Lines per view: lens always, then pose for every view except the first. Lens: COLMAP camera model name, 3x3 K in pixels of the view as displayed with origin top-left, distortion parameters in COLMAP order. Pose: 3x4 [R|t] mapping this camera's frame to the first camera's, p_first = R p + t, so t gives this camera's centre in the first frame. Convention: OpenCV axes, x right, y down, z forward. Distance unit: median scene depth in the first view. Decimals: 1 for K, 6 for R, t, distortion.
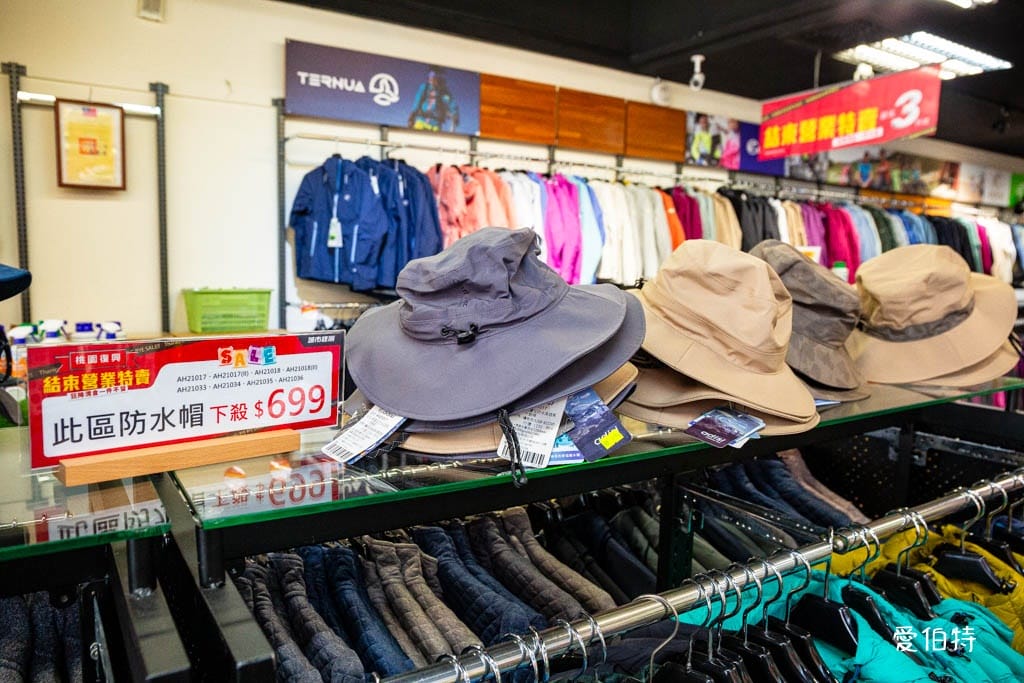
lens RADIAL K [[722.8, 0, 512.0], [0, 722.8, 341.5], [0, 0, 1]] dist [-0.008917, 0.060472]
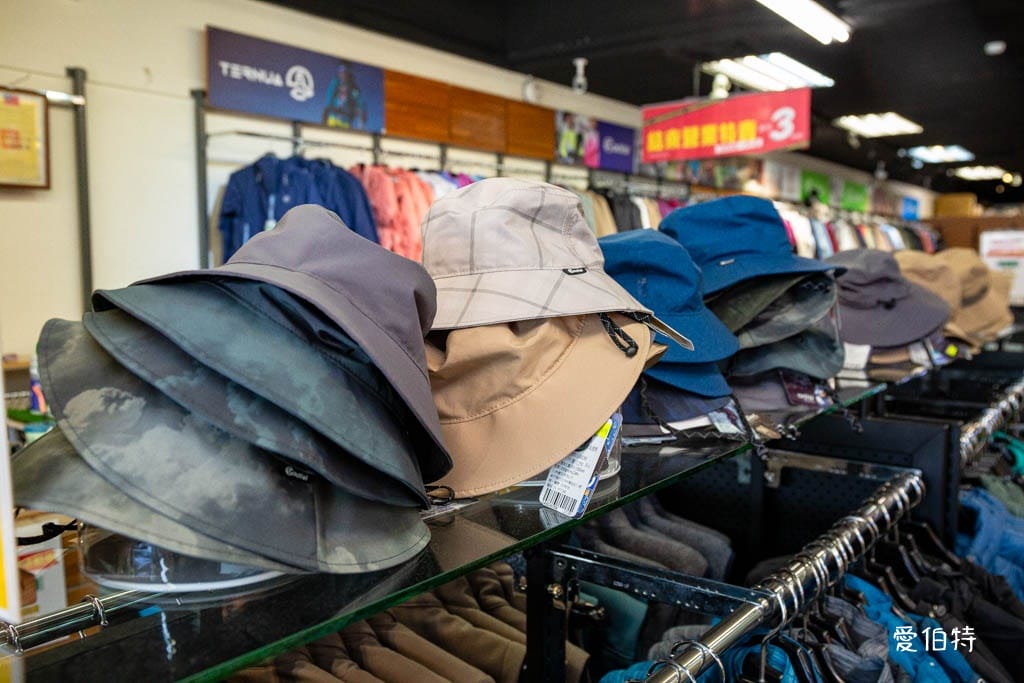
lens RADIAL K [[842.4, 0, 512.0], [0, 842.4, 341.5], [0, 0, 1]] dist [0.084145, 0.092721]
pose [[0.948978, -0.051842, 0.311051, -0.266997], [0.055202, 0.998473, -0.002001, 0.006270], [-0.310472, 0.019070, 0.950391, -0.137967]]
